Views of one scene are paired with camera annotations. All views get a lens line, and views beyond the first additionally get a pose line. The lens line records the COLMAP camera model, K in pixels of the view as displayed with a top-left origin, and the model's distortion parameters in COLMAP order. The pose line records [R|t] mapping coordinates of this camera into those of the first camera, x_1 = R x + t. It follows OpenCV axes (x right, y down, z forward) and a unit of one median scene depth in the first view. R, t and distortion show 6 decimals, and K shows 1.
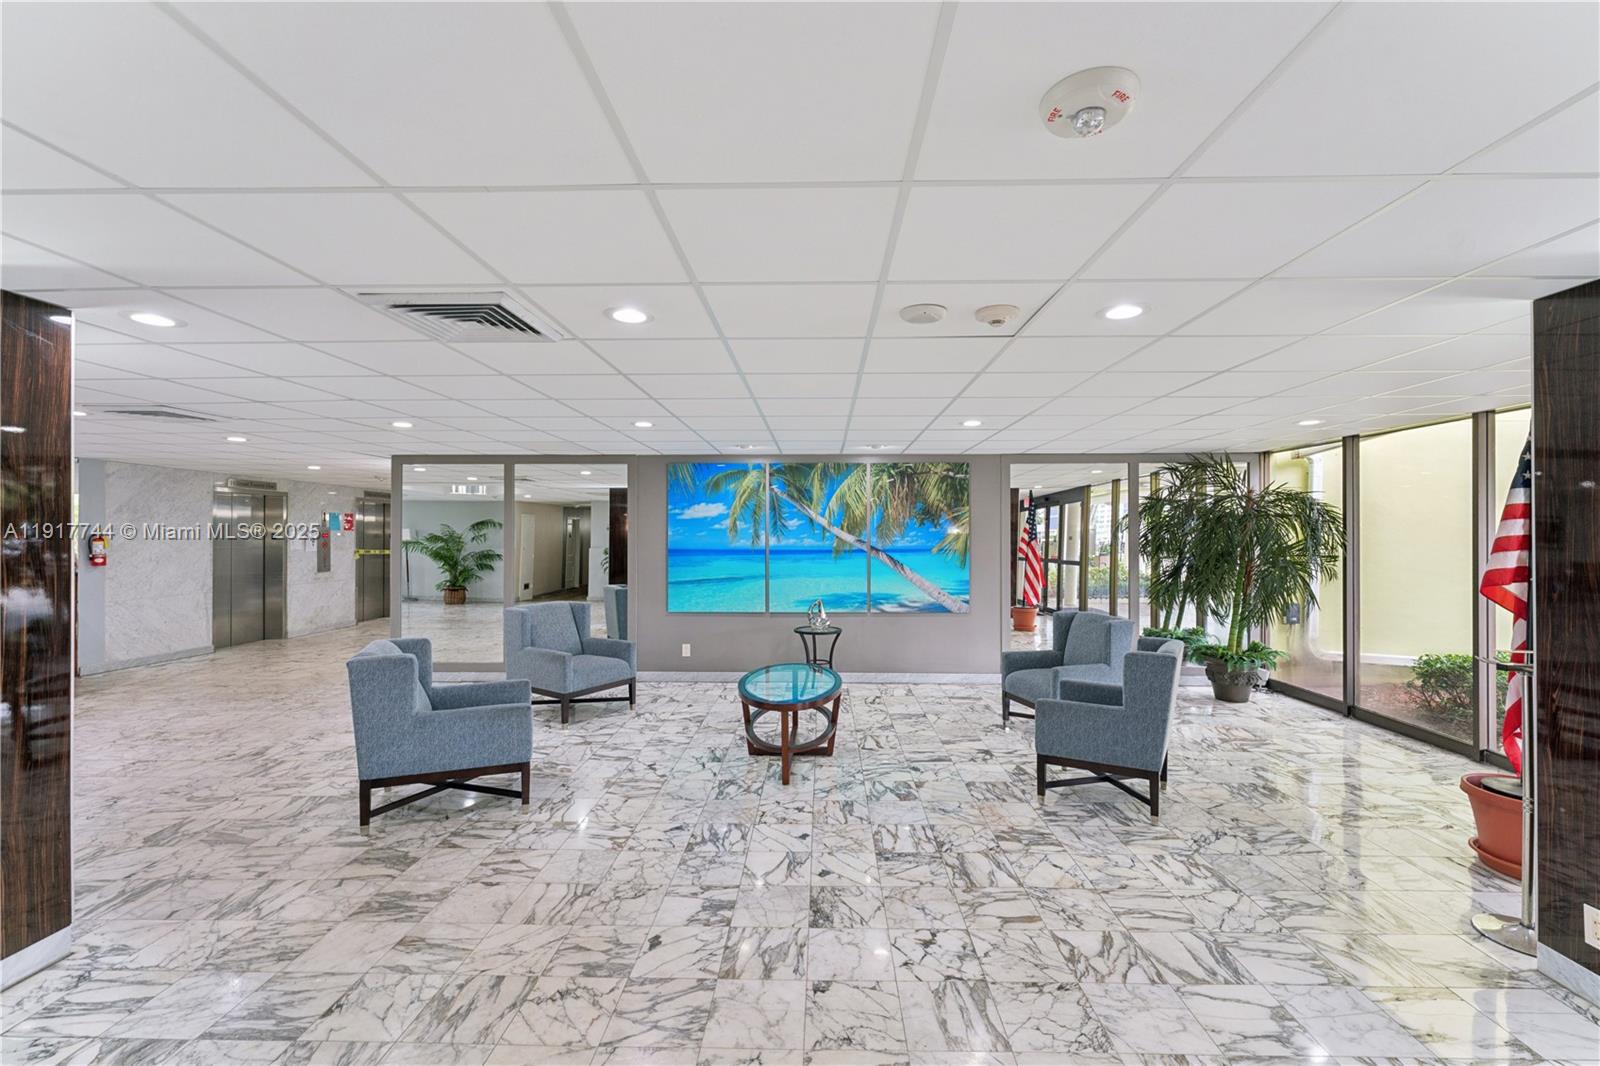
lens RADIAL K [[661.6, 0, 803.4], [0, 661.6, 525.7], [0, 0, 1]] dist [0.000942, -0.000592]
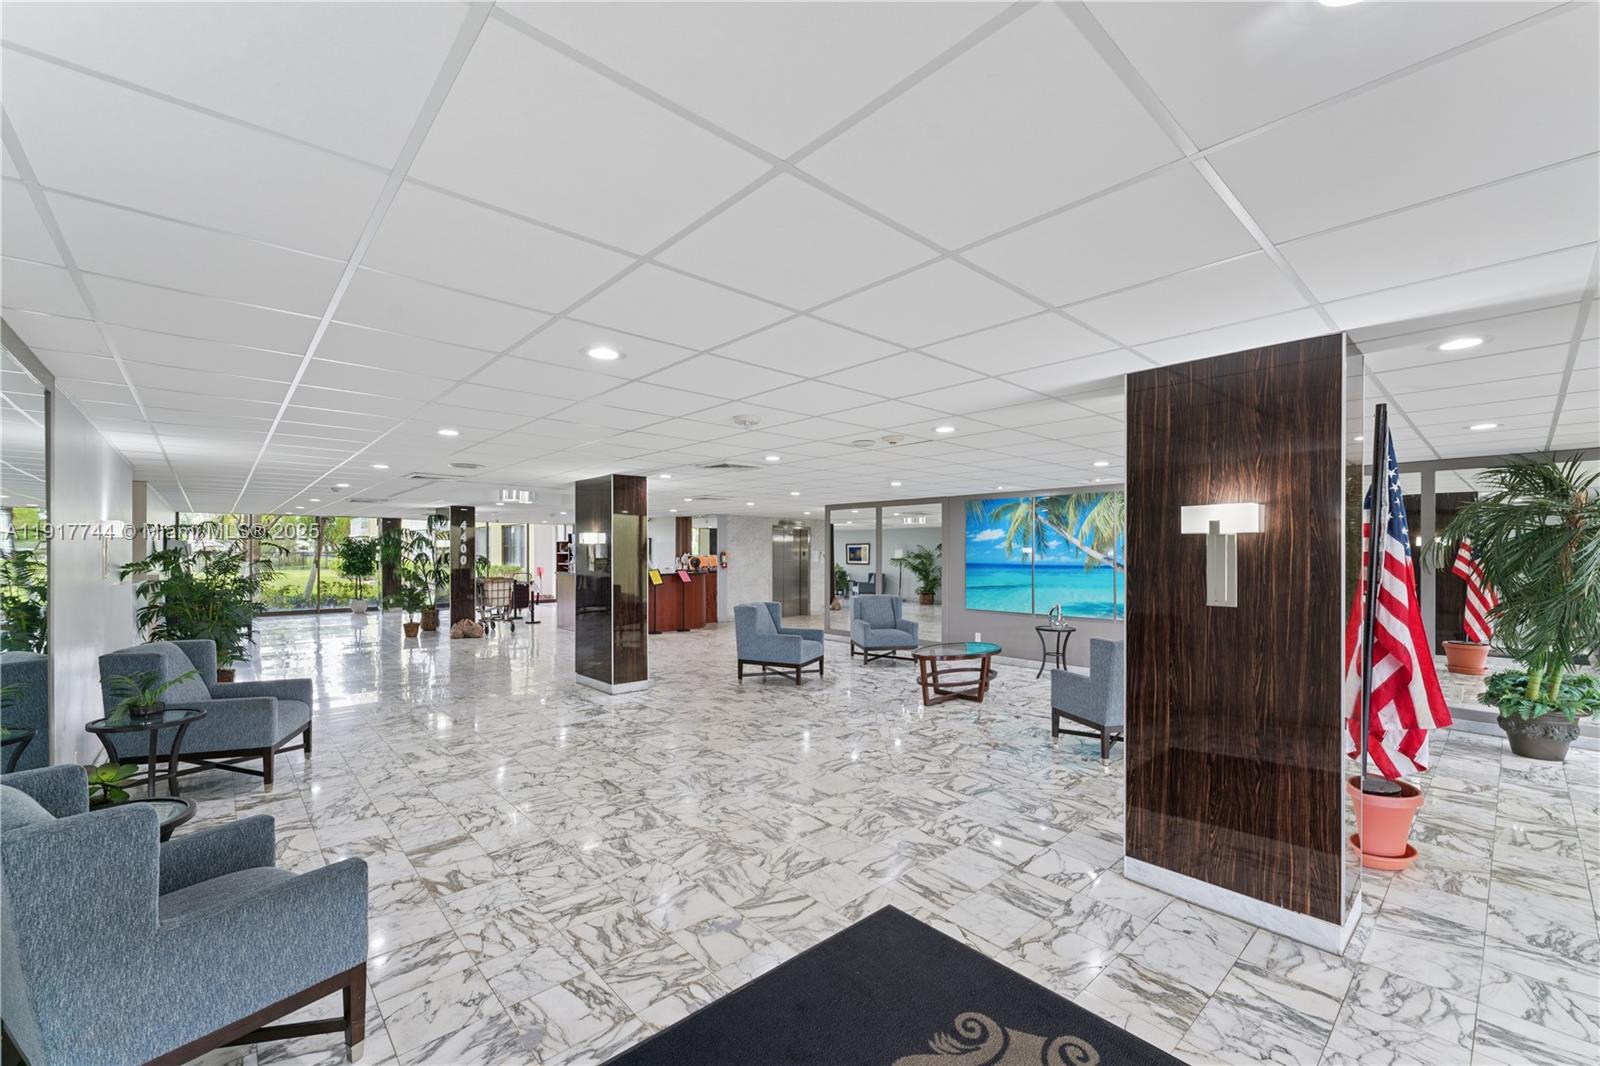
lens RADIAL K [[661.6, 0, 803.9], [0, 661.6, 549.4], [0, 0, 1]] dist [0.000942, -0.000592]
pose [[0.685326, -0.001306, -0.728235, 0.572579], [0.006107, 0.999974, 0.003954, -0.000983], [0.728211, -0.007157, 0.685316, -0.199269]]
